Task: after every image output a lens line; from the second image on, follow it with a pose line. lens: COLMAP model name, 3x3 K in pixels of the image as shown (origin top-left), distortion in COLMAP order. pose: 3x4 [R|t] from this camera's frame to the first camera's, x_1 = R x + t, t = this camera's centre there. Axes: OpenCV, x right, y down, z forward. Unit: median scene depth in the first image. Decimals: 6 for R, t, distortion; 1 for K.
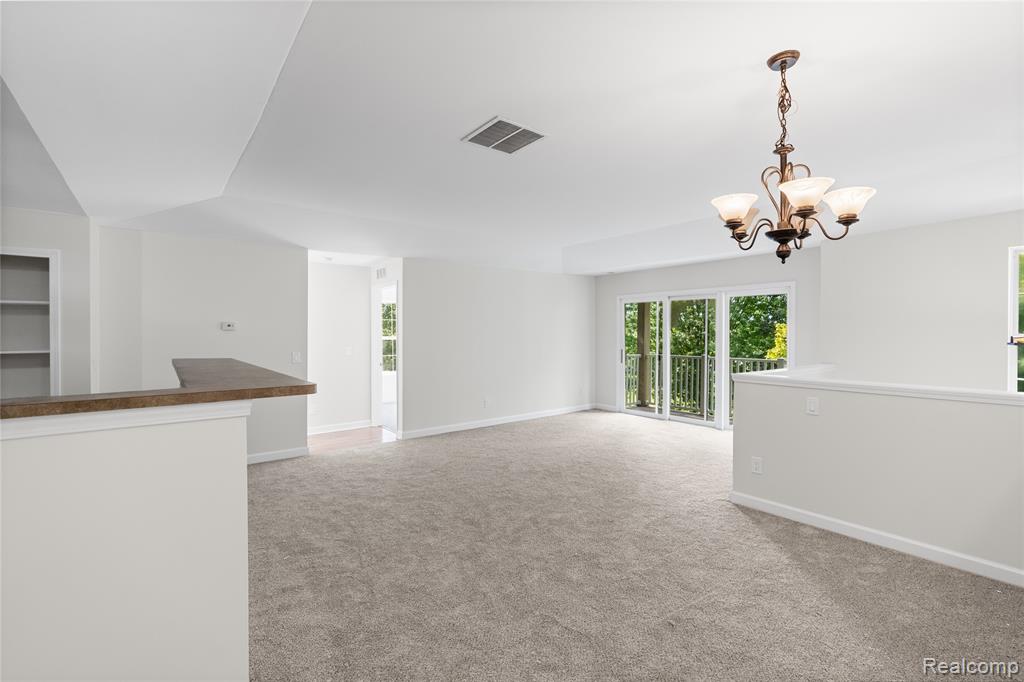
lens RADIAL K [[478.7, 0, 515.8], [0, 478.7, 328.4], [0, 0, 1]] dist [-0.010332, -0.000053]
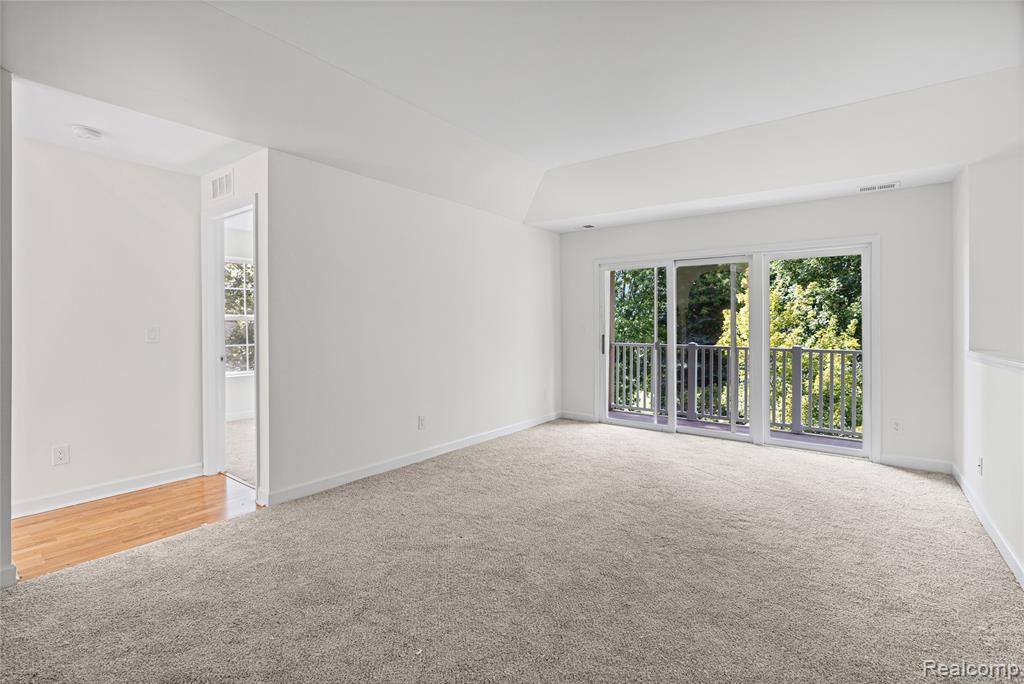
lens RADIAL K [[468.2, 0, 510.7], [0, 468.2, 337.1], [0, 0, 1]] dist [0.004237, 0.000480]
pose [[0.965343, 0.000657, 0.260983, -0.107349], [-0.007903, 0.999612, 0.026716, 0.033670], [-0.260864, -0.027853, 0.964974, 0.409656]]
